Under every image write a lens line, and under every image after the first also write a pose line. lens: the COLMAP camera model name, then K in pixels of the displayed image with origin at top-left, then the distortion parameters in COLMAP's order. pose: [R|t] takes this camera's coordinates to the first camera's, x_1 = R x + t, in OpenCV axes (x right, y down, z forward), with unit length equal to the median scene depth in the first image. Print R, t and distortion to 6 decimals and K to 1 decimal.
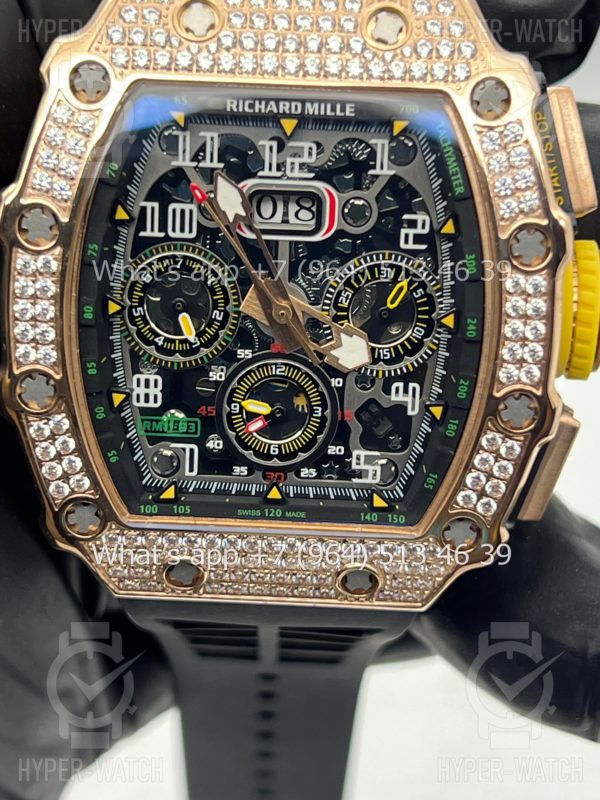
lens RADIAL K [[1867.3, 0, 302.4], [0, 1867.3, 411.5], [0, 0, 1]] dist [0.145889, -0.173225]
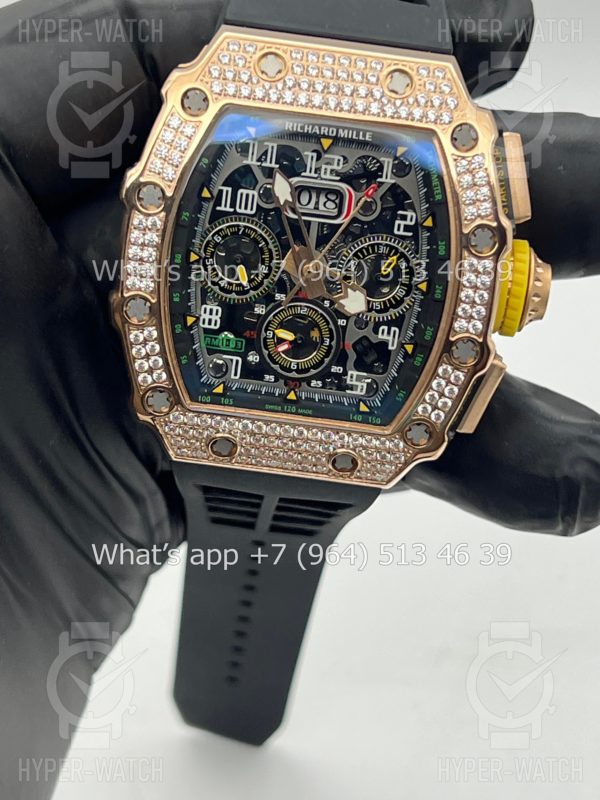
lens RADIAL K [[1821.1, 0, 281.0], [0, 1821.1, 401.1], [0, 0, 1]] dist [0.067004, 0.181197]
pose [[0.996080, 0.085440, 0.022922, -0.056456], [-0.085429, 0.996343, -0.001491, 0.051946], [-0.022966, -0.000473, 0.999736, -0.413625]]
